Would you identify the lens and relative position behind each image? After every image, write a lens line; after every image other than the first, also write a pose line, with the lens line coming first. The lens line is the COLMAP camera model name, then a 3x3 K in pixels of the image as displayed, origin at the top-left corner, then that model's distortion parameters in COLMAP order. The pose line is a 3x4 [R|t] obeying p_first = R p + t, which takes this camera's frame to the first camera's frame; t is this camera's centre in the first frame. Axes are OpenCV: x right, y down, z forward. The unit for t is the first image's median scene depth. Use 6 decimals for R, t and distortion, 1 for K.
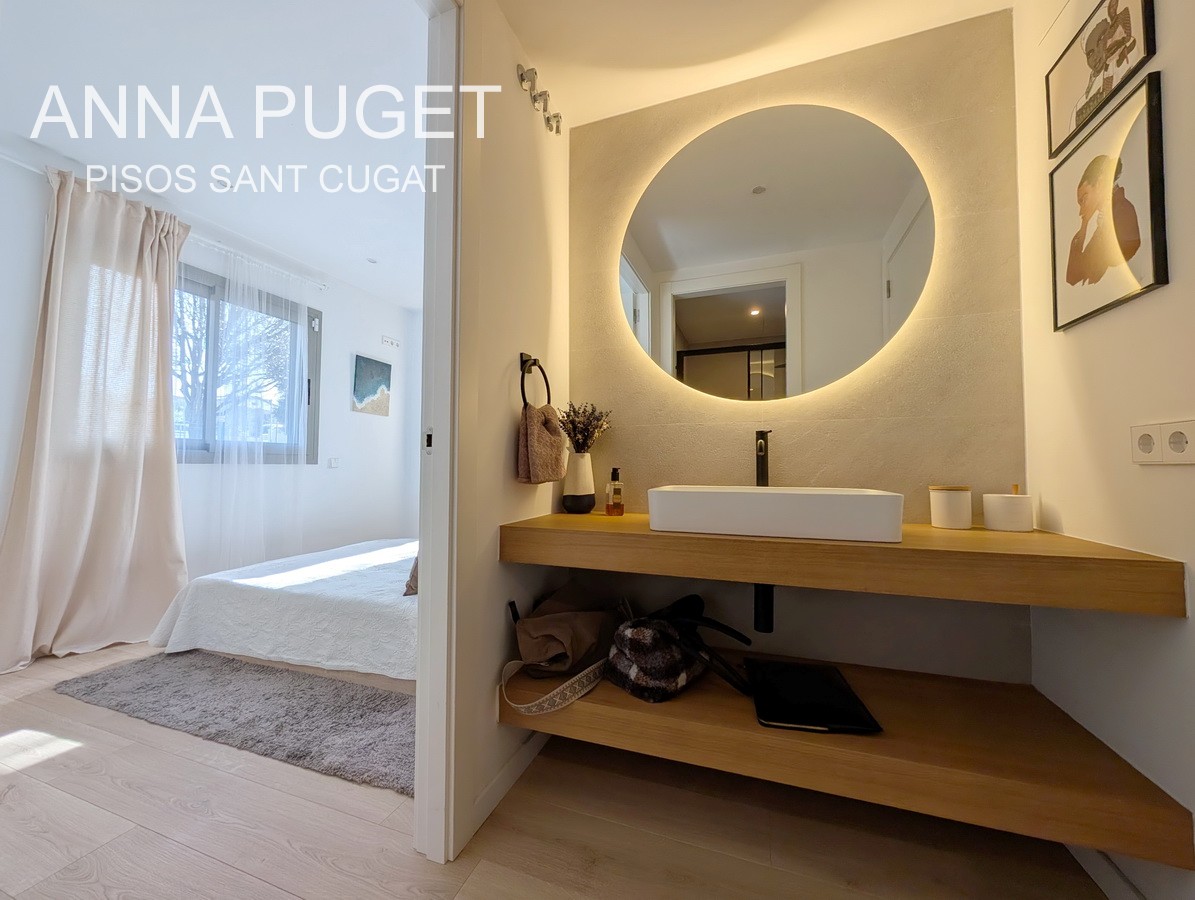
lens RADIAL K [[453.8, 0, 599.3], [0, 453.8, 449.6], [0, 0, 1]] dist [-0.000573, 0.000500]
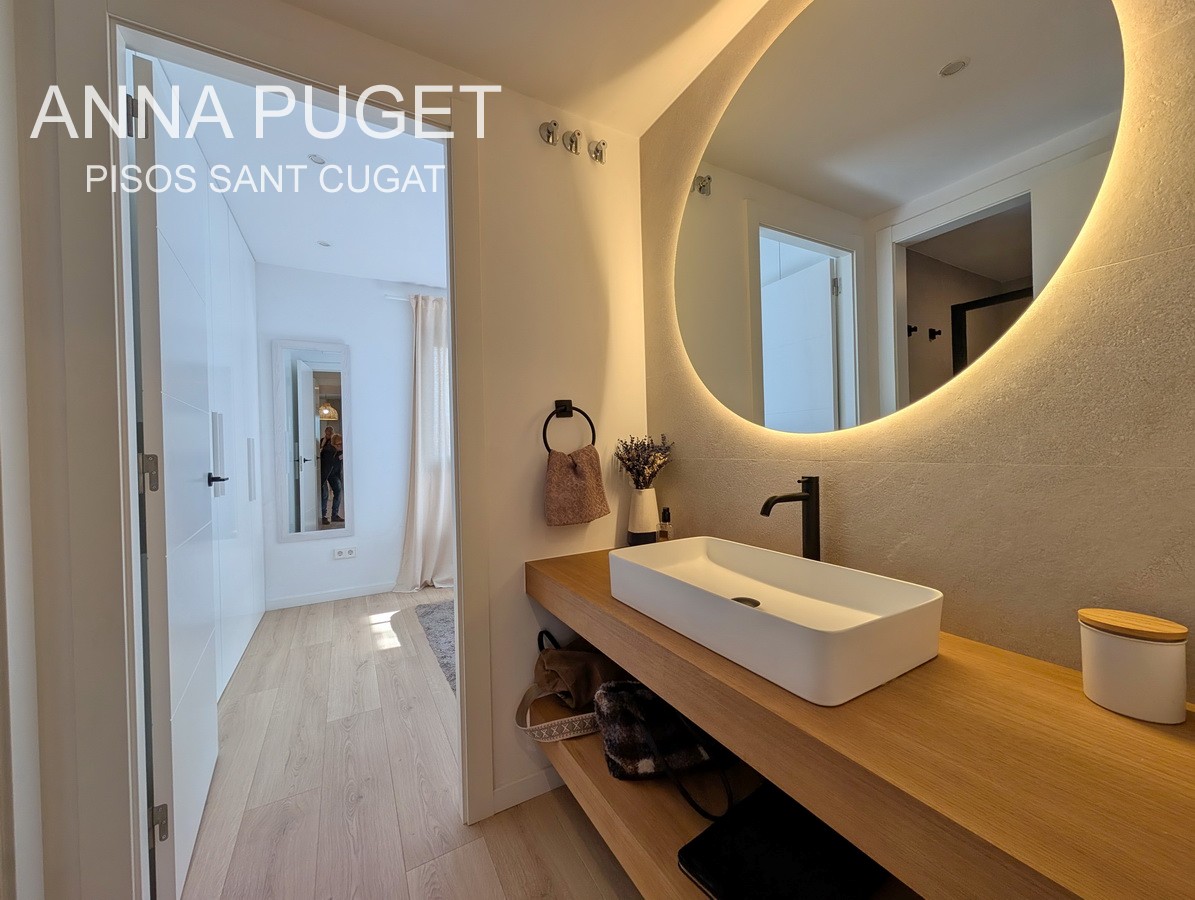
lens RADIAL K [[453.8, 0, 598.7], [0, 453.8, 450.4], [0, 0, 1]] dist [-0.000573, 0.000500]
pose [[0.756933, -0.013221, -0.653359, 0.374531], [0.048183, 0.998203, 0.035621, -0.080476], [0.651714, -0.058443, 0.756210, 0.157935]]
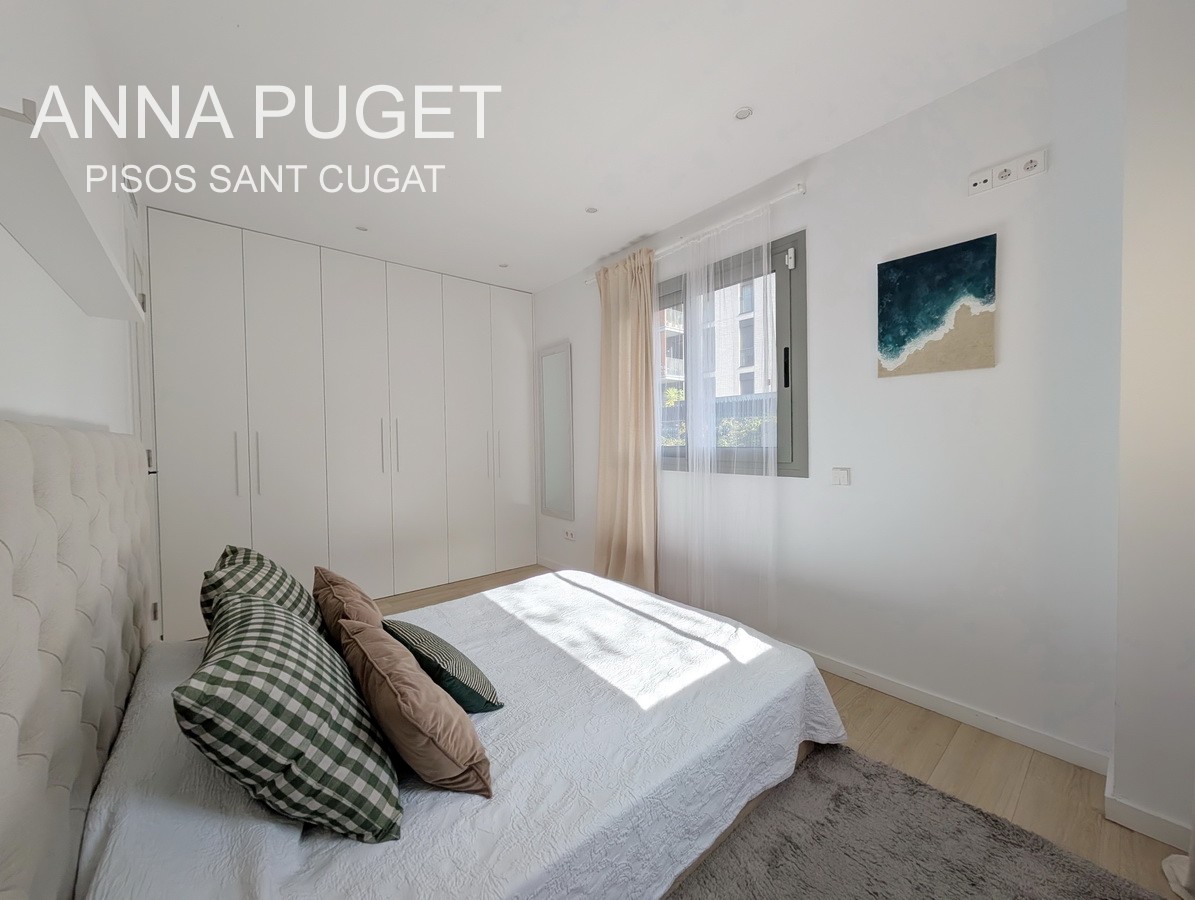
lens RADIAL K [[453.8, 0, 594.7], [0, 453.8, 449.4], [0, 0, 1]] dist [-0.000573, 0.000500]
pose [[-0.505087, 0.027829, -0.862620, 0.111508], [0.048396, 0.998821, 0.003886, -0.037794], [0.861711, -0.039784, -0.505838, 1.712620]]
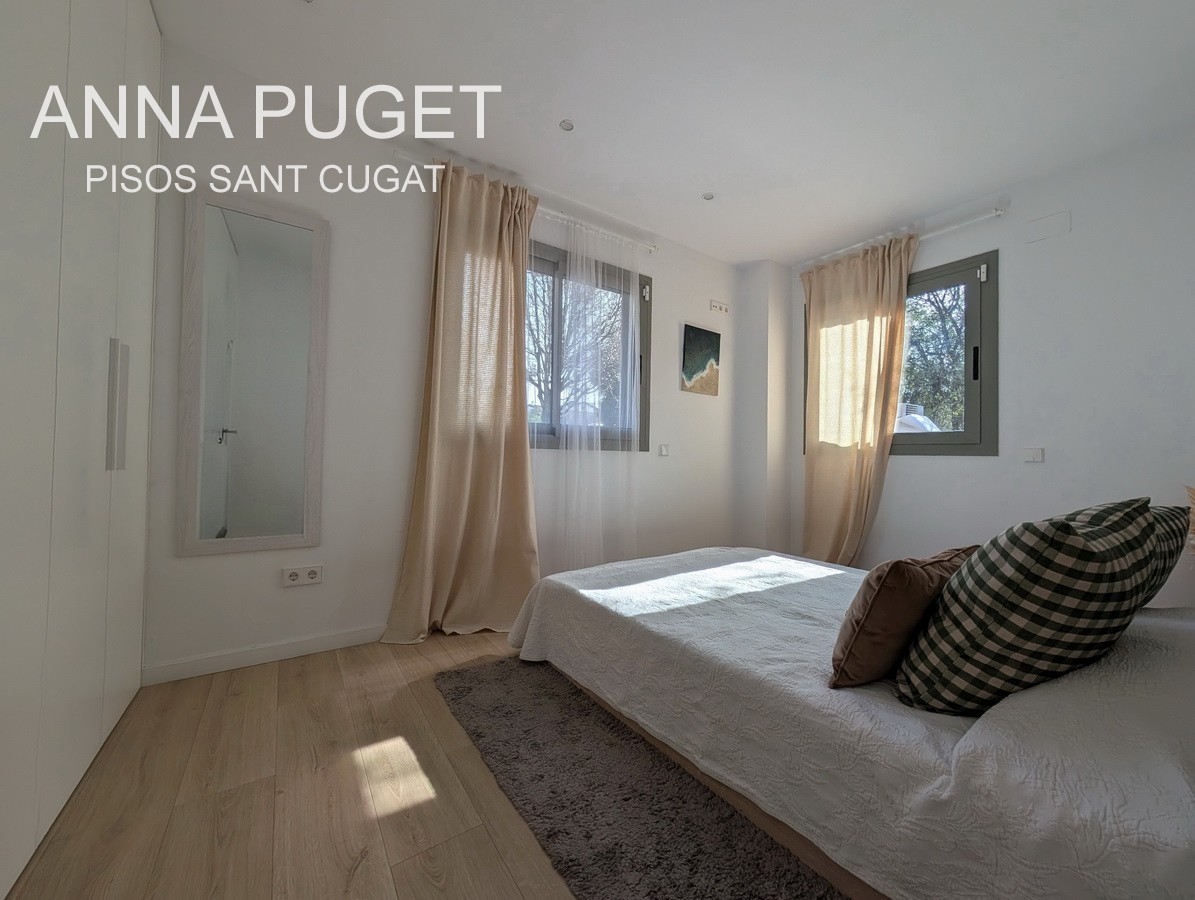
lens RADIAL K [[453.8, 0, 598.5], [0, 453.8, 448.1], [0, 0, 1]] dist [-0.000573, 0.000500]
pose [[0.816197, -0.002399, -0.577769, -0.305106], [0.008261, 0.999938, 0.007517, 0.029042], [0.577715, -0.010908, 0.816166, 0.355068]]
